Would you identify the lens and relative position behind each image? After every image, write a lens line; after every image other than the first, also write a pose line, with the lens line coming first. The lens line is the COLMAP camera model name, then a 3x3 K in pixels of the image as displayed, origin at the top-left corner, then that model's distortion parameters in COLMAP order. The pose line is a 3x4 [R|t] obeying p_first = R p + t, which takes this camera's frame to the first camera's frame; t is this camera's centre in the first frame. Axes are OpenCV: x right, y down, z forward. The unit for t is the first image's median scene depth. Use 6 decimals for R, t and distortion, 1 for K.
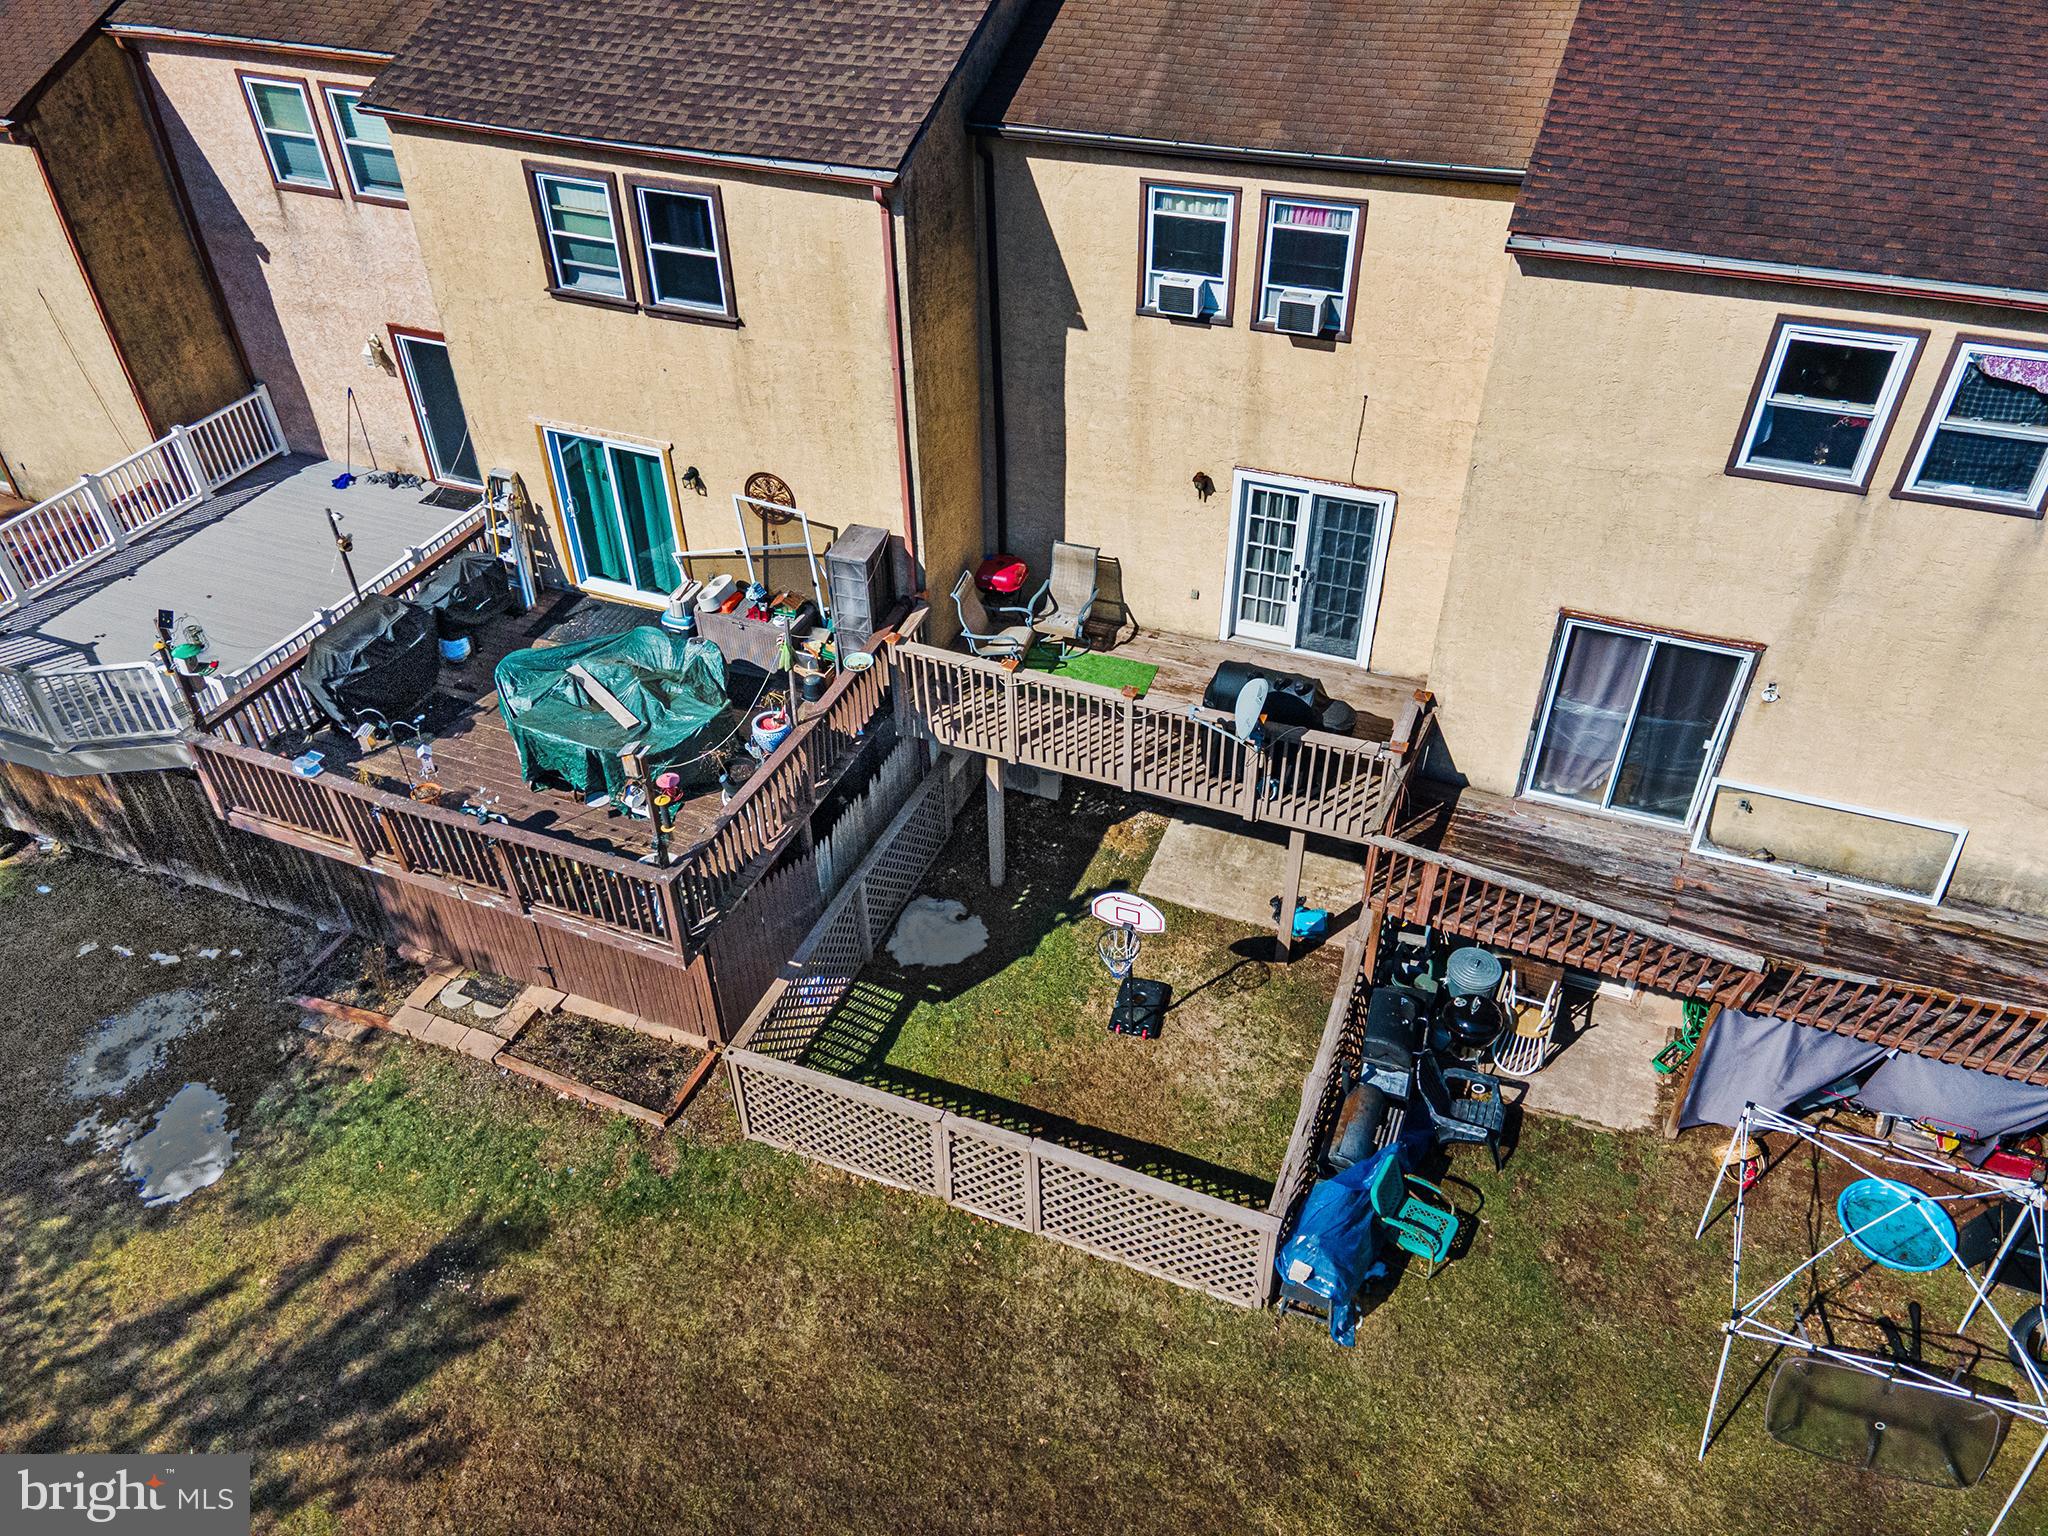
lens RADIAL K [[1485.5, 0, 1024.0], [0, 1485.5, 768.0], [0, 0, 1]] dist [0.004745, 0.062105]
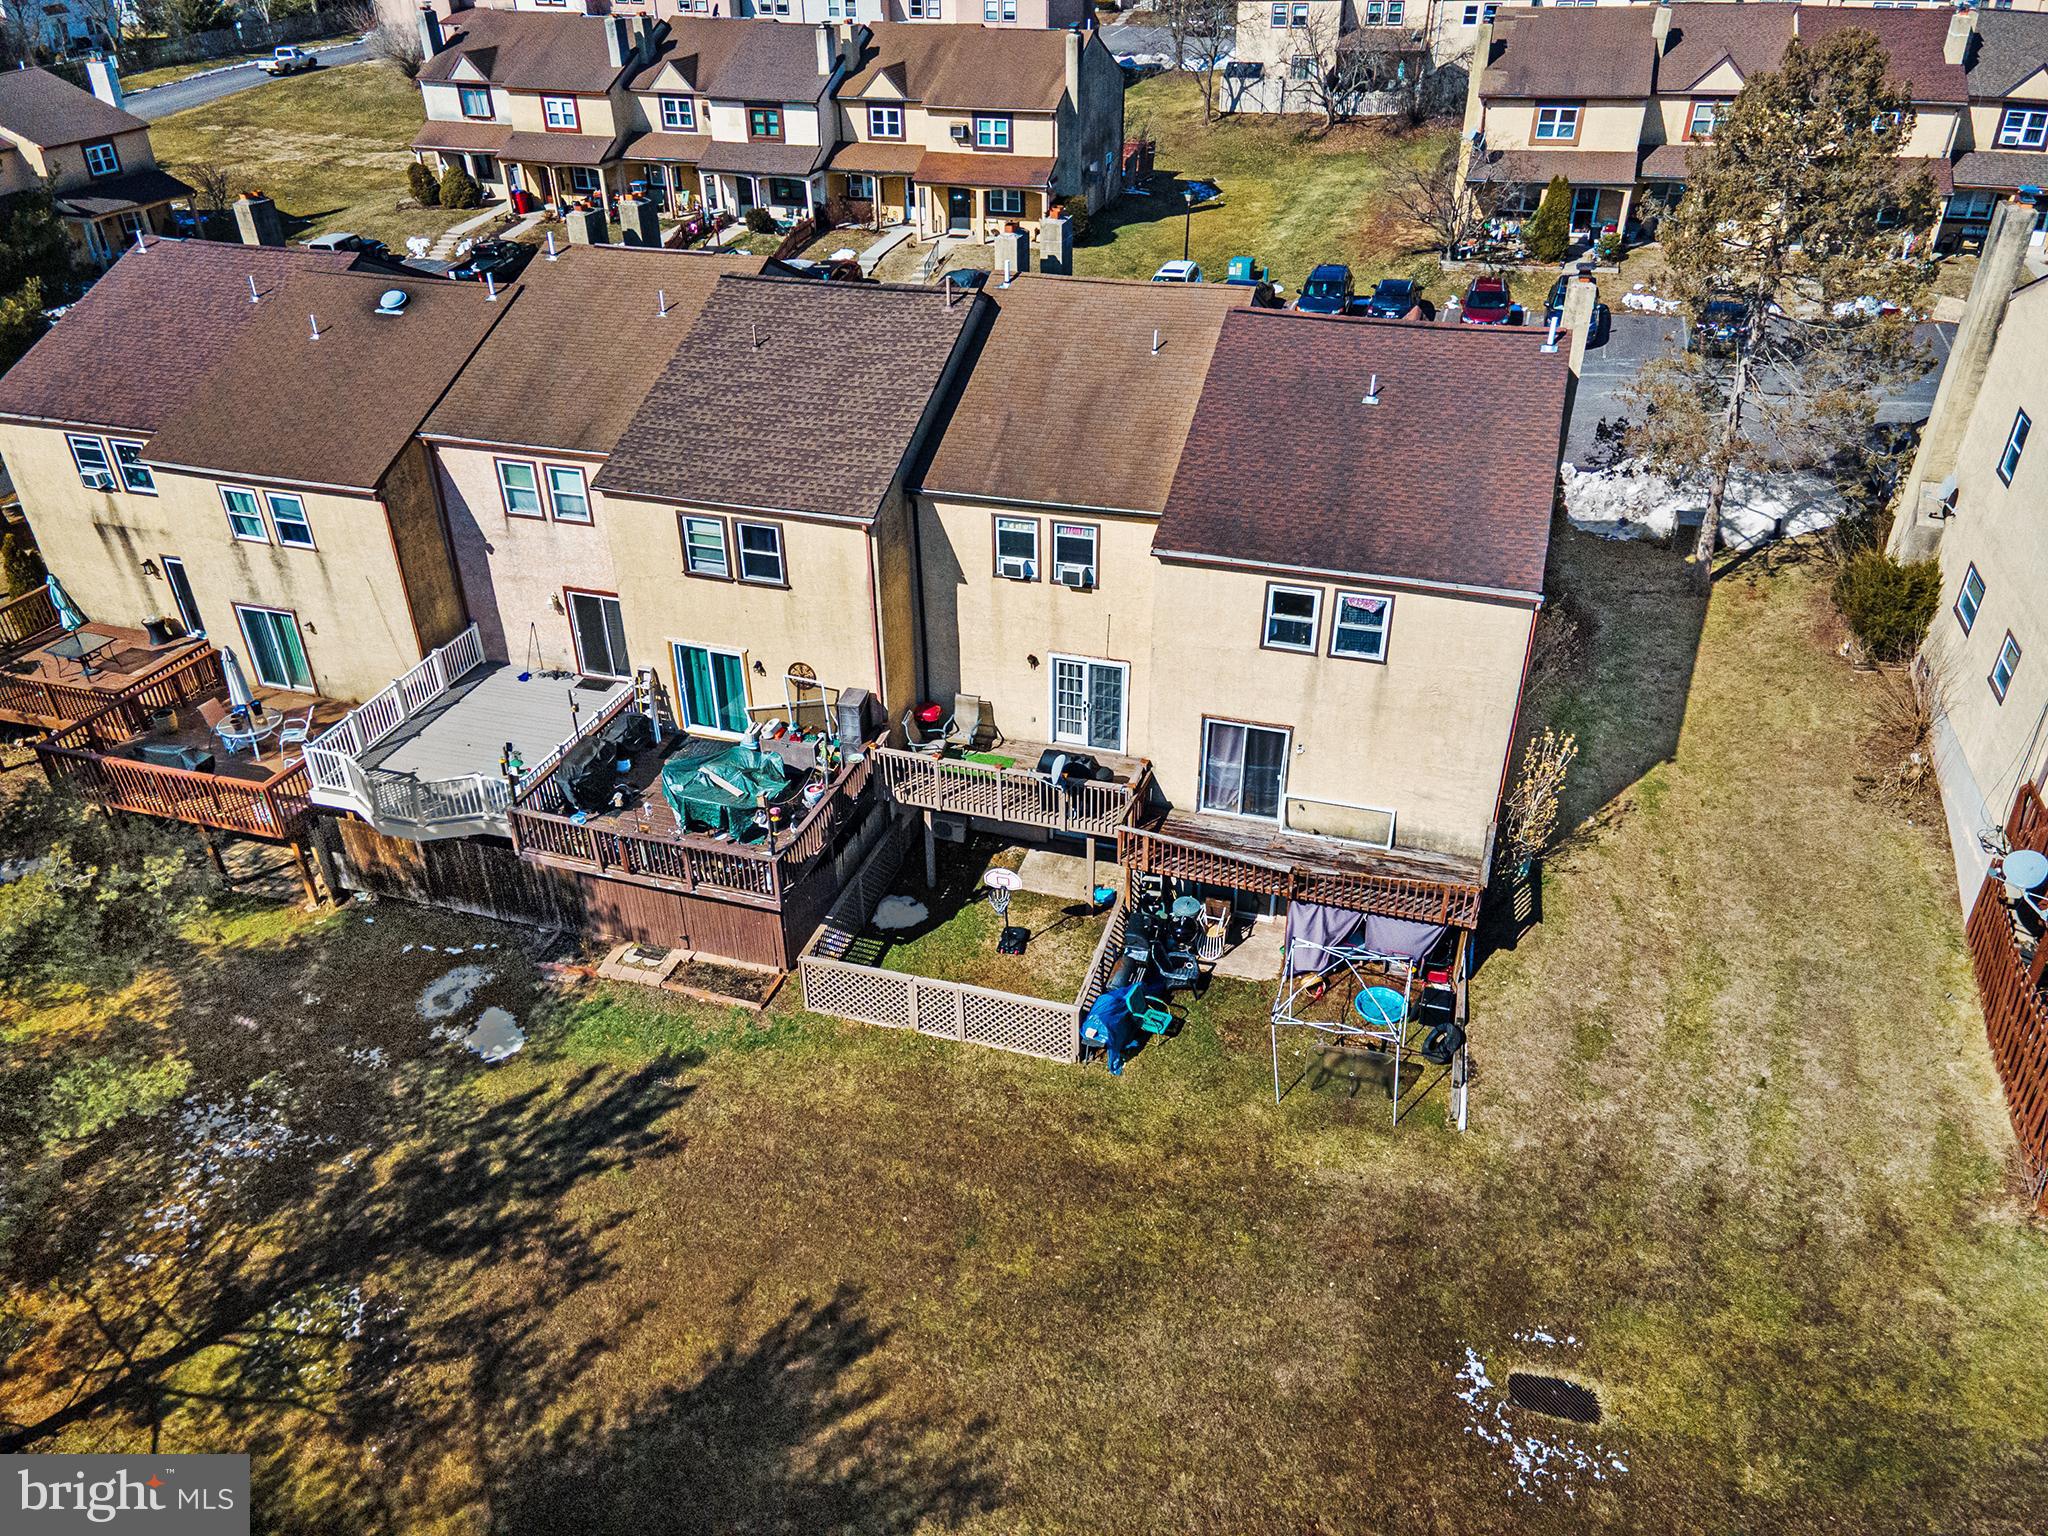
lens RADIAL K [[1491.2, 0, 1022.5], [0, 1491.2, 770.2], [0, 0, 1]] dist [0.011605, 0.066840]
pose [[0.996529, -0.040697, 0.072627, -0.038417], [0.048842, 0.992261, -0.114161, 0.173591], [-0.067419, 0.117312, 0.990804, -0.915898]]
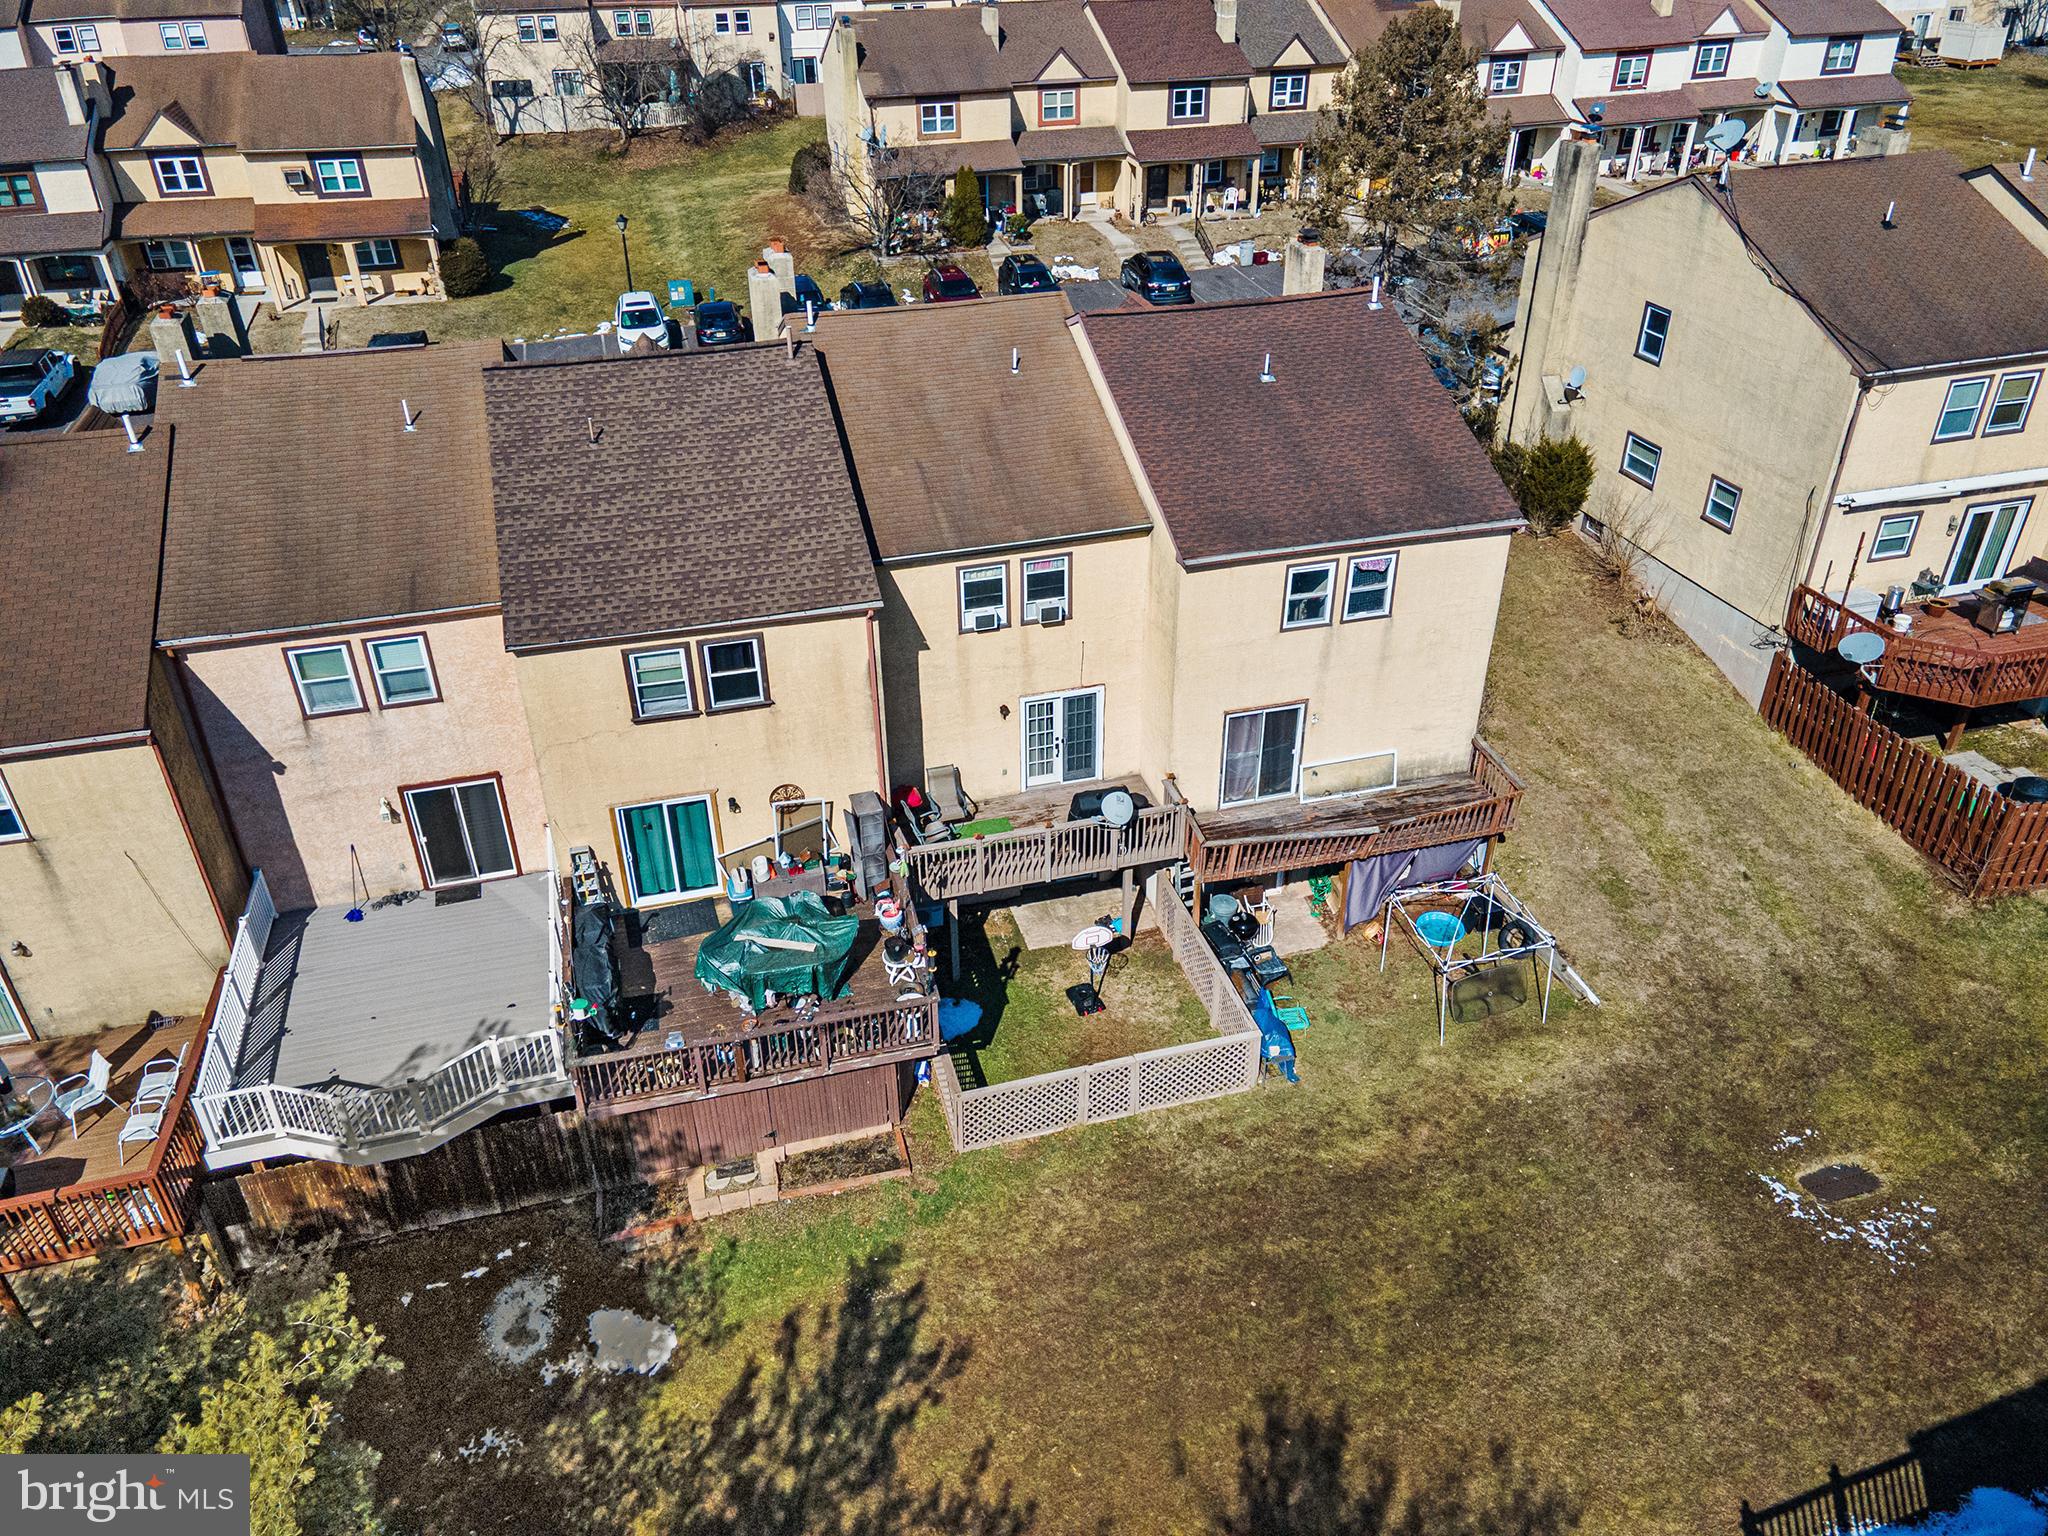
lens RADIAL K [[1491.2, 0, 1022.5], [0, 1491.2, 770.2], [0, 0, 1]] dist [0.011605, 0.066840]
pose [[0.792772, -0.318269, 0.519825, -0.855725], [0.379360, 0.925170, -0.012106, -0.100815], [-0.477073, 0.206798, 0.854187, -0.548828]]
